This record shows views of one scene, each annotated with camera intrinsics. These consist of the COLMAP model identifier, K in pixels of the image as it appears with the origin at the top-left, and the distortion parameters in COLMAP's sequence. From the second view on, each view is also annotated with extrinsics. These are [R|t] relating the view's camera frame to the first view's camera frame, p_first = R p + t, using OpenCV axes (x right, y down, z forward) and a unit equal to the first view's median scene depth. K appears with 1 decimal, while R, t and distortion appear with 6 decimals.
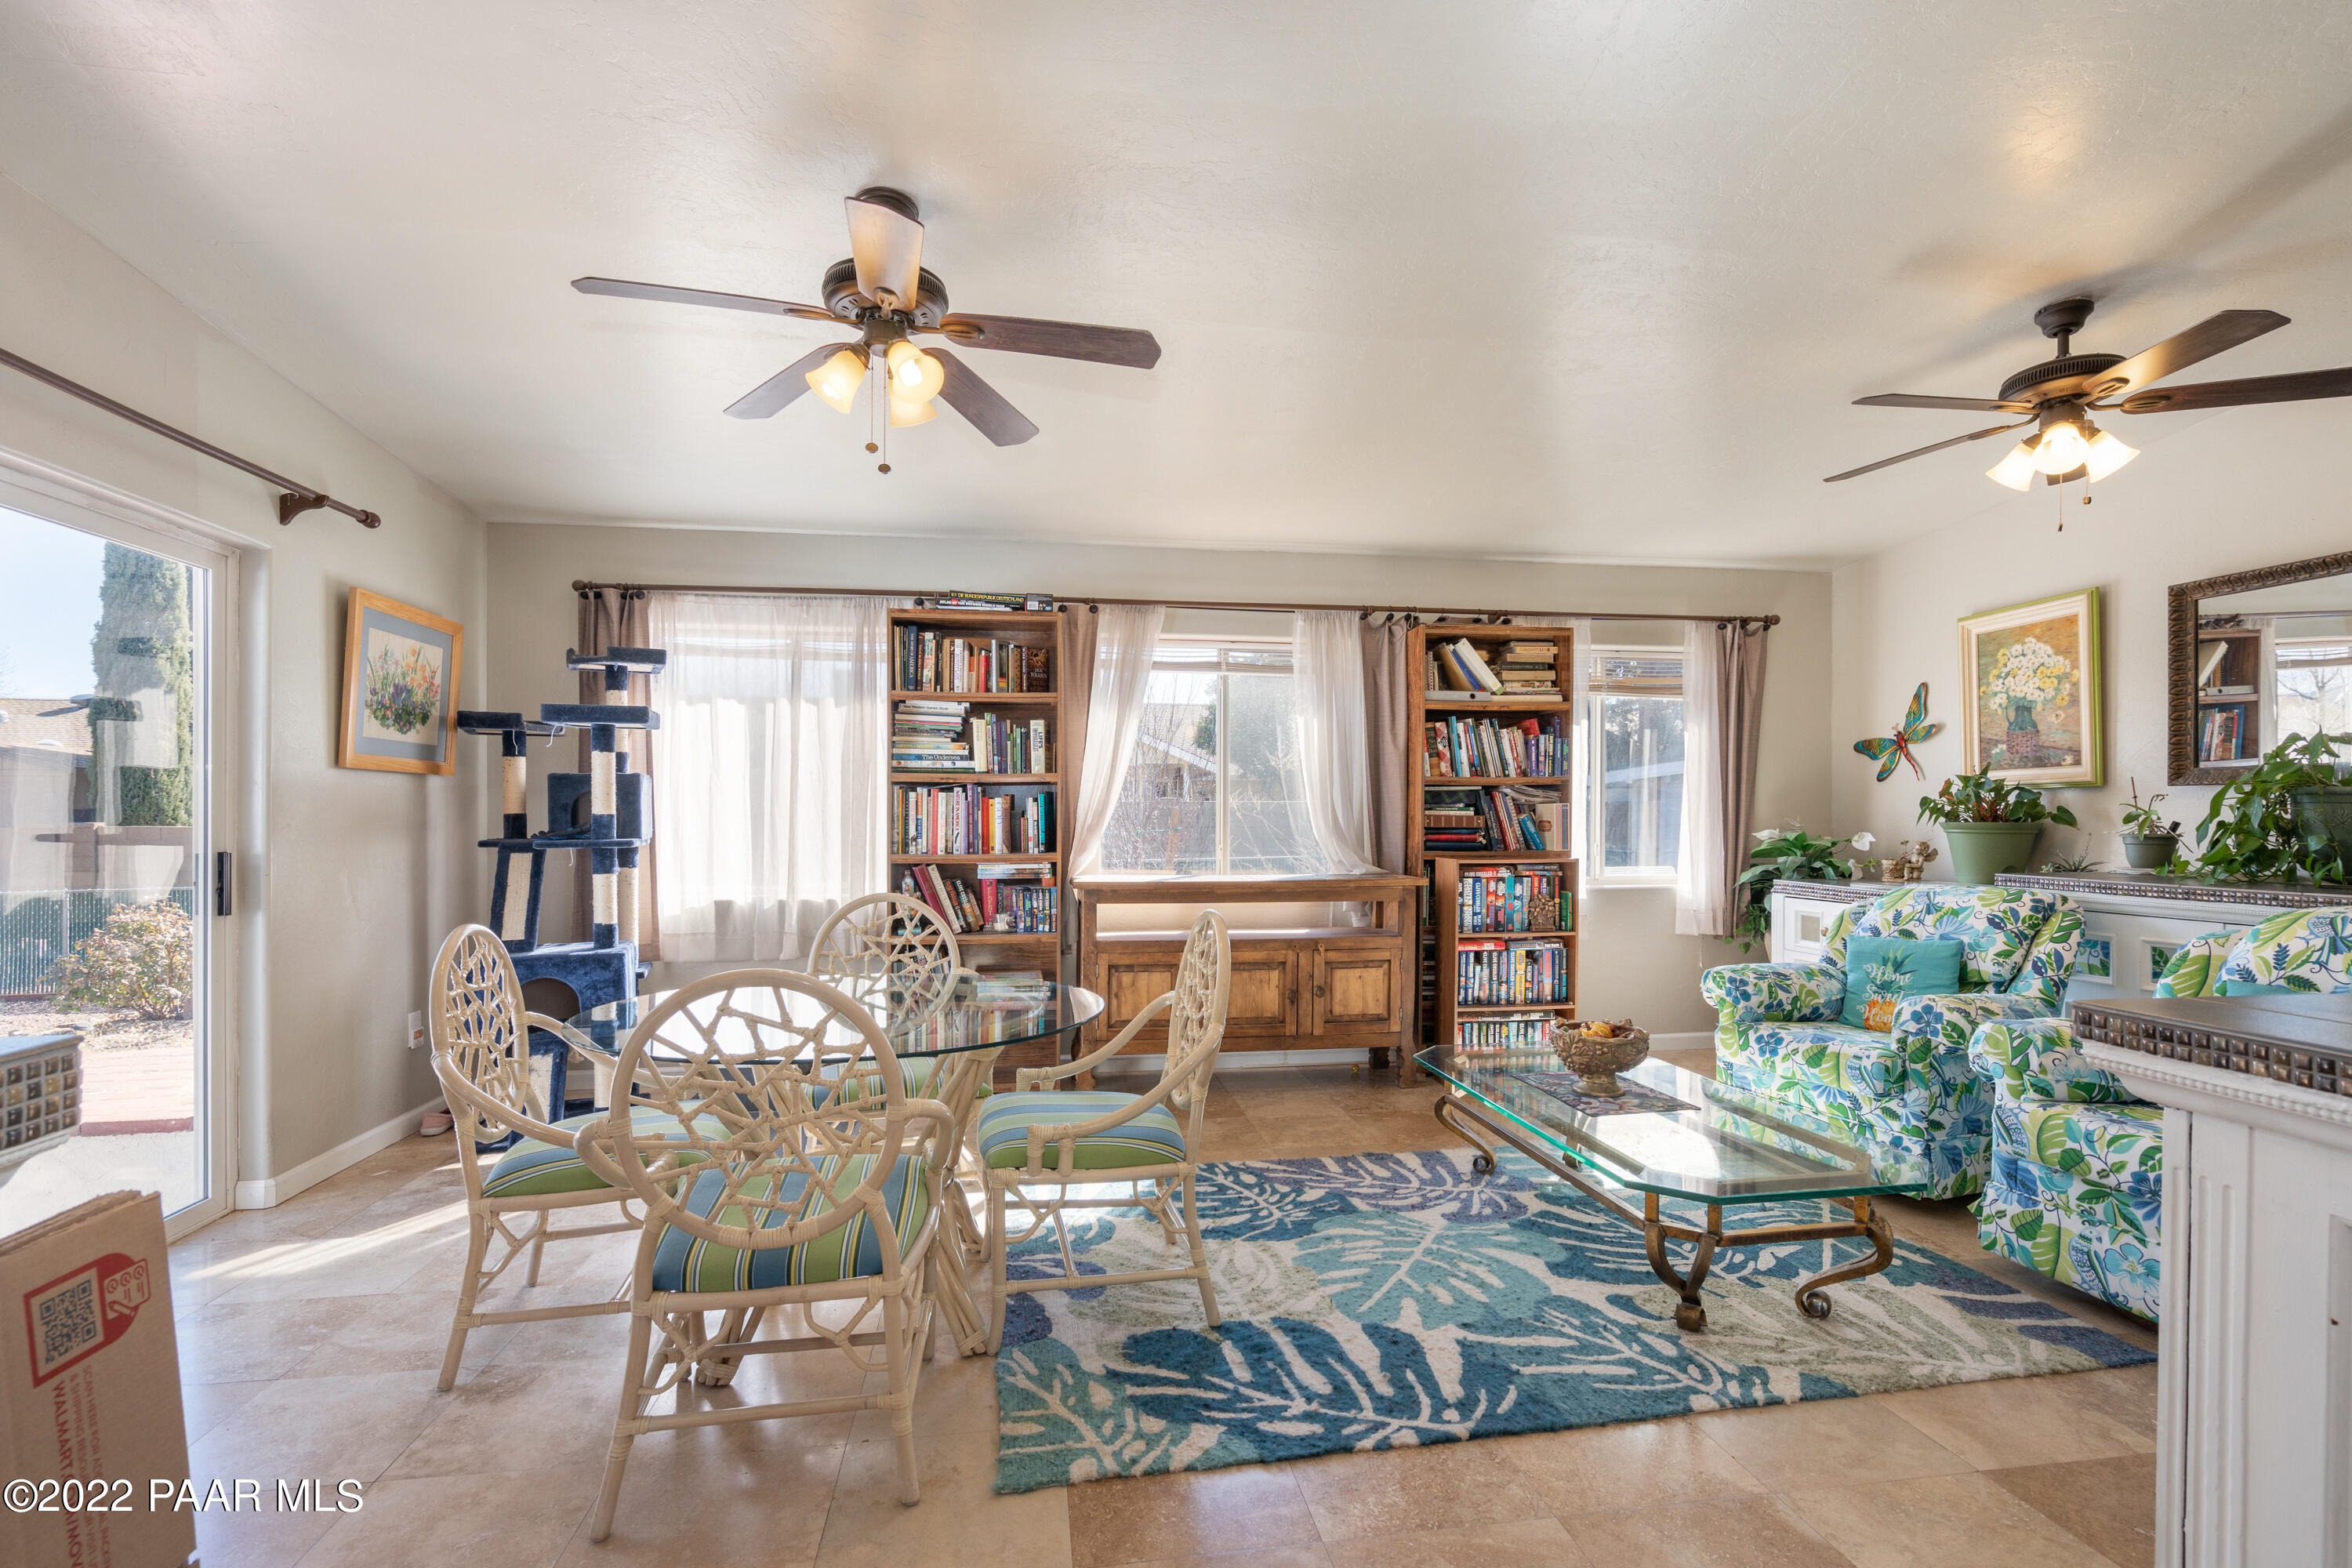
lens RADIAL K [[1085.0, 0, 1157.0], [0, 1085.0, 828.9], [0, 0, 1]] dist [-0.000532, 0.000560]
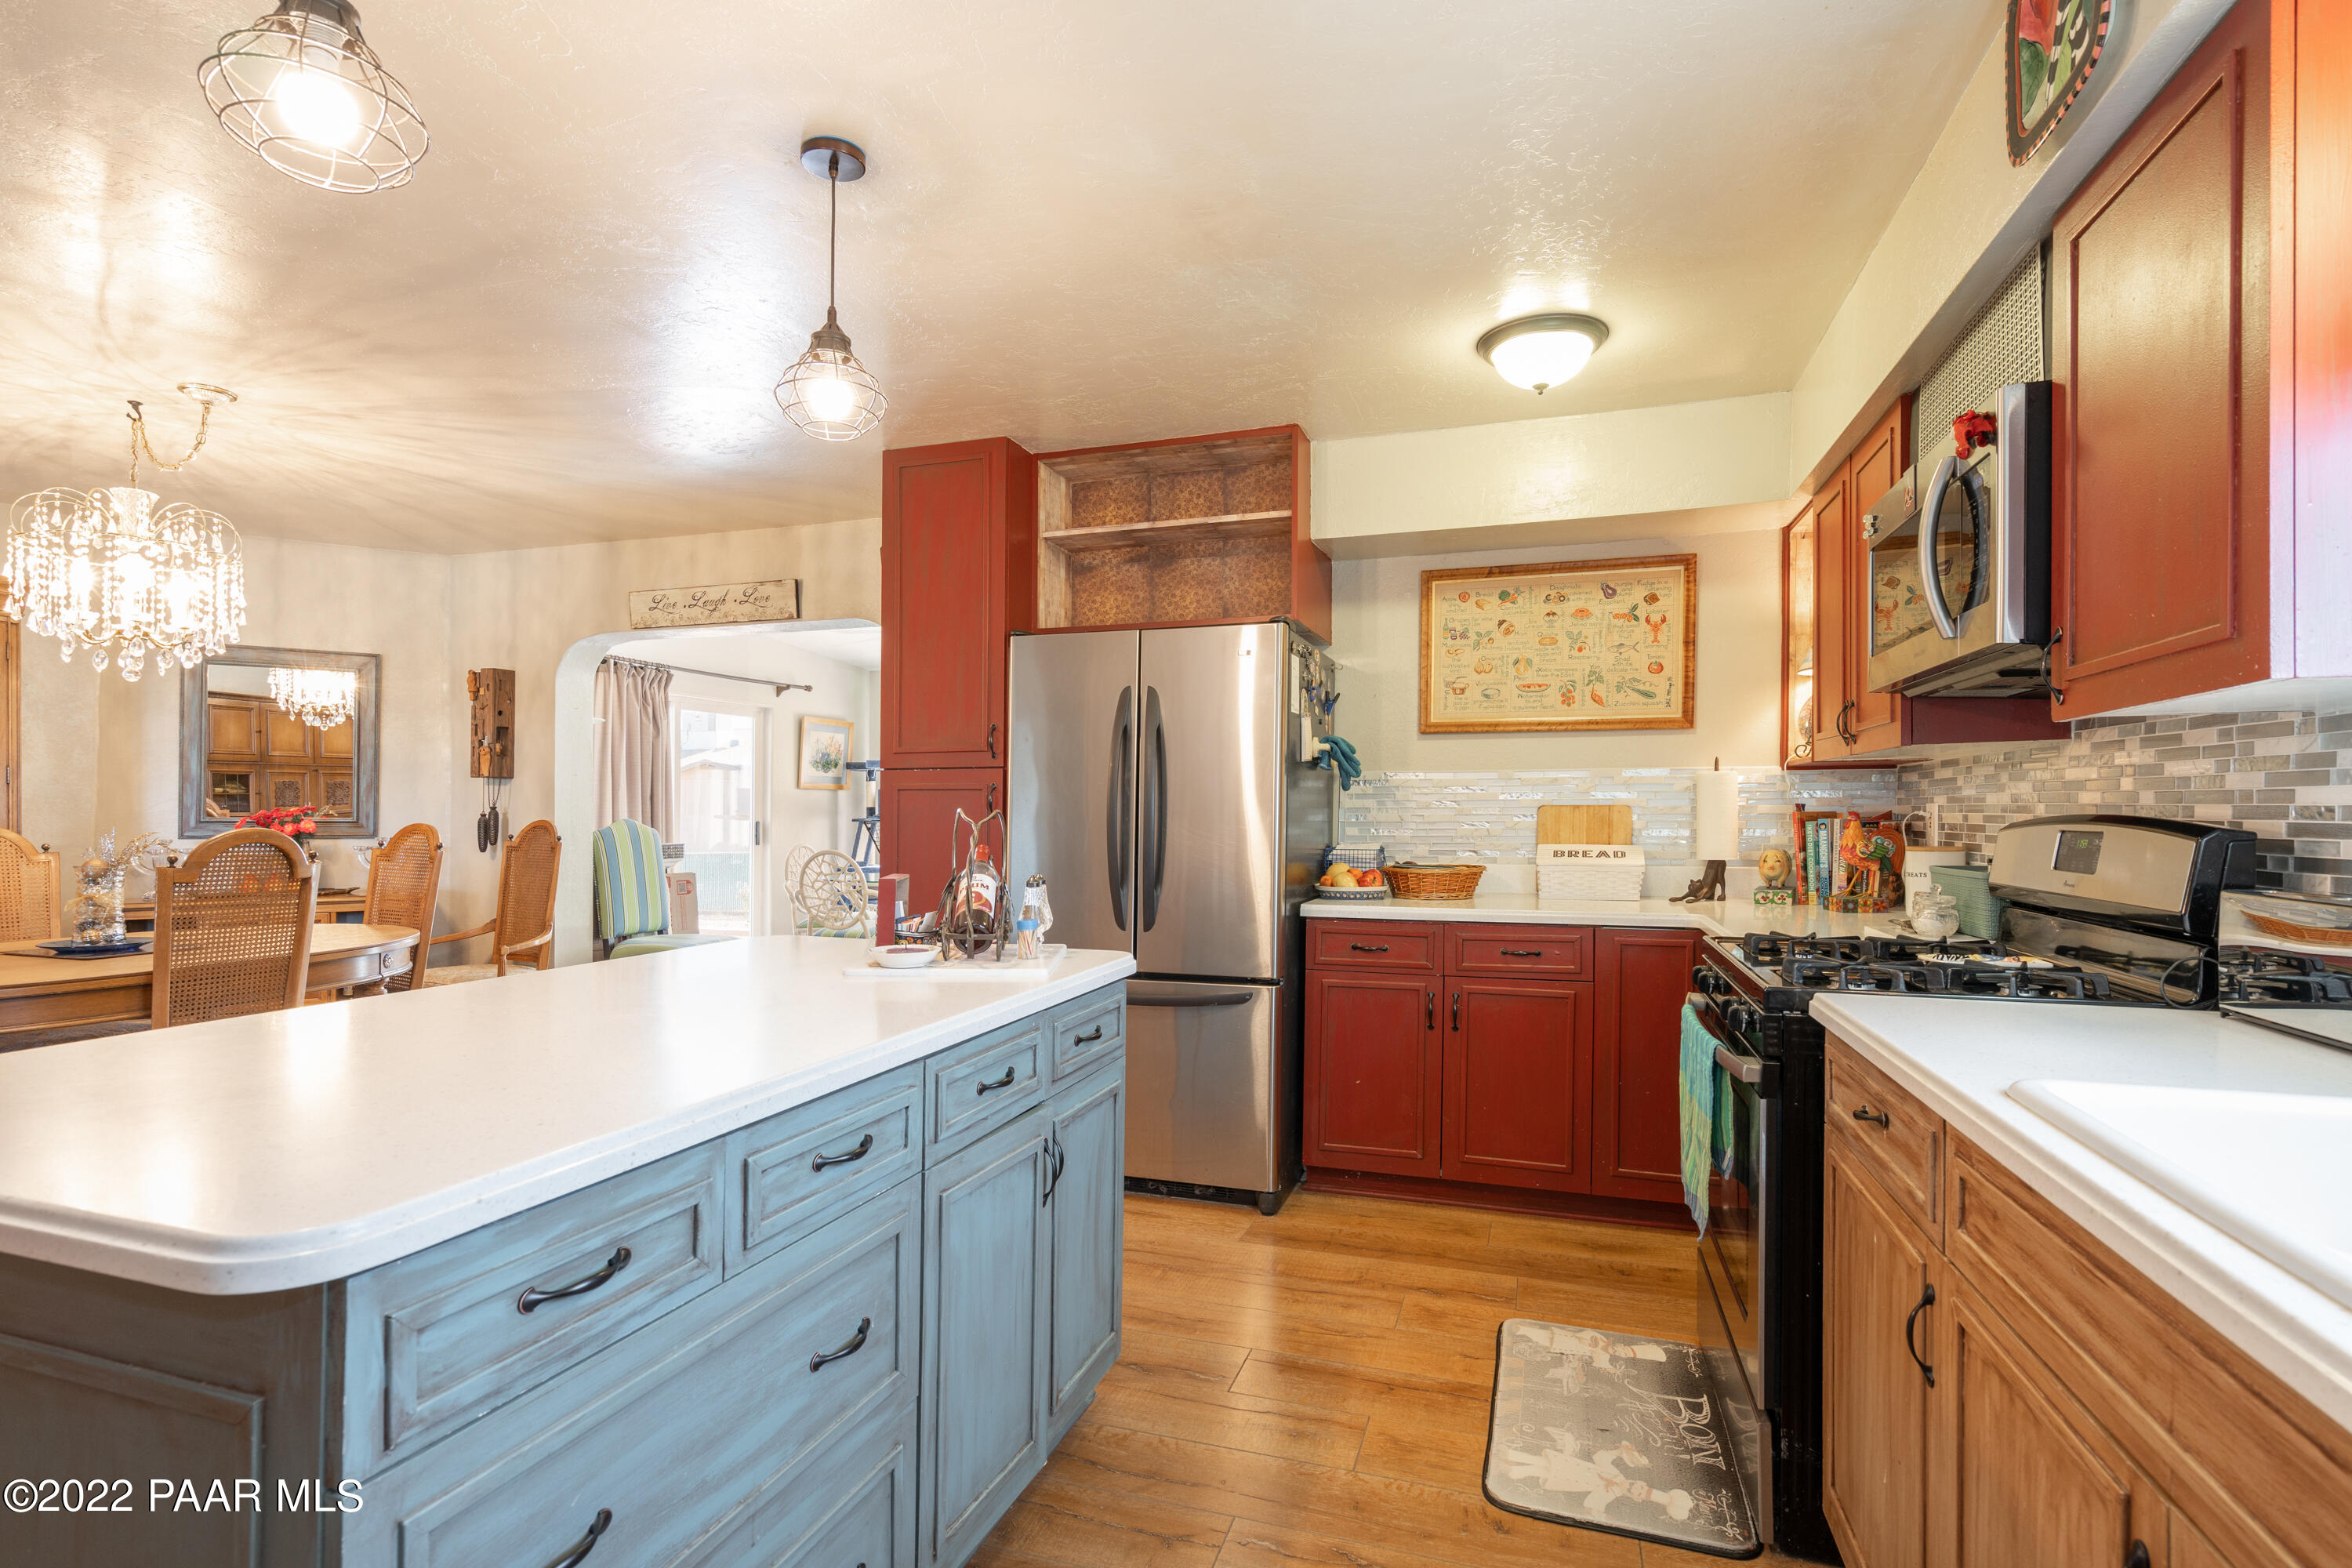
lens RADIAL K [[1127.0, 0, 1180.3], [0, 1127.0, 807.7], [0, 0, 1]] dist [0.003866, 0.000238]
pose [[0.900154, 0.001294, -0.435570, 0.889348], [-0.005033, 0.999960, -0.007429, 0.002015], [0.435543, 0.008879, 0.900124, -0.725330]]
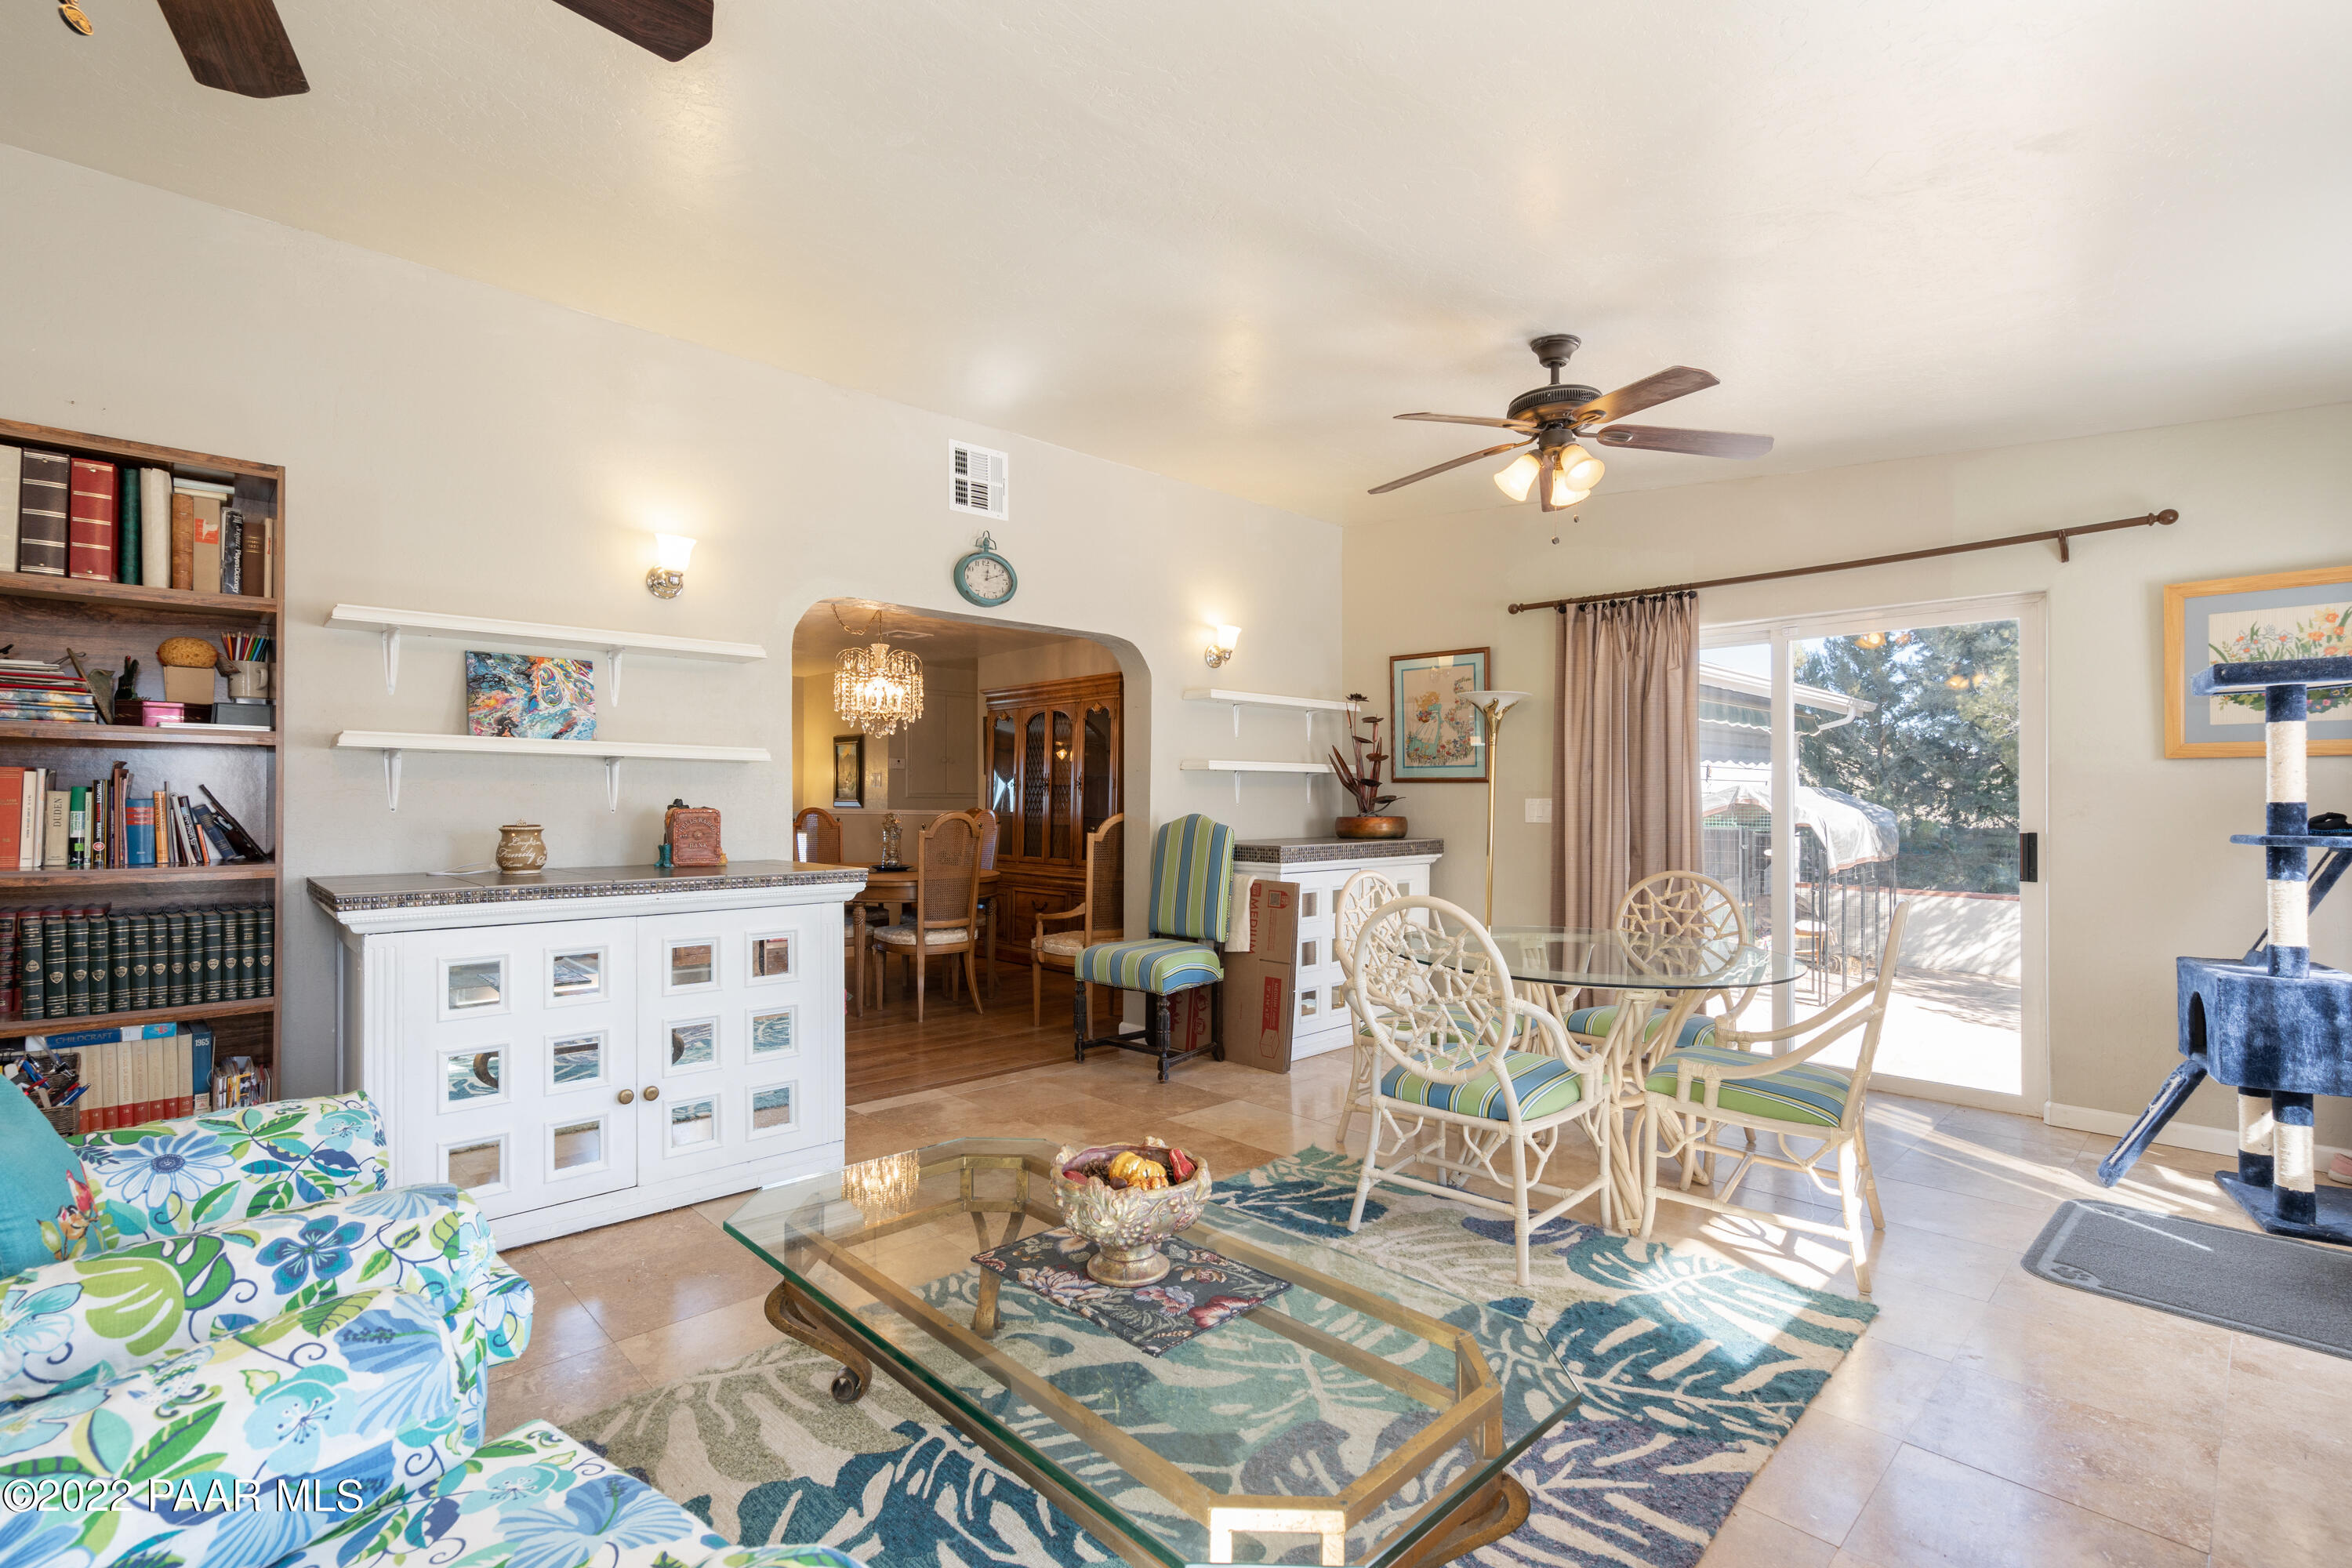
lens RADIAL K [[1085.0, 0, 1178.7], [0, 1085.0, 791.3], [0, 0, 1]] dist [-0.000532, 0.000560]
pose [[-0.809026, -0.015304, -0.587574, 0.484530], [-0.015113, 0.999872, -0.005233, -0.007410], [0.587579, 0.004647, -0.809153, 0.981011]]
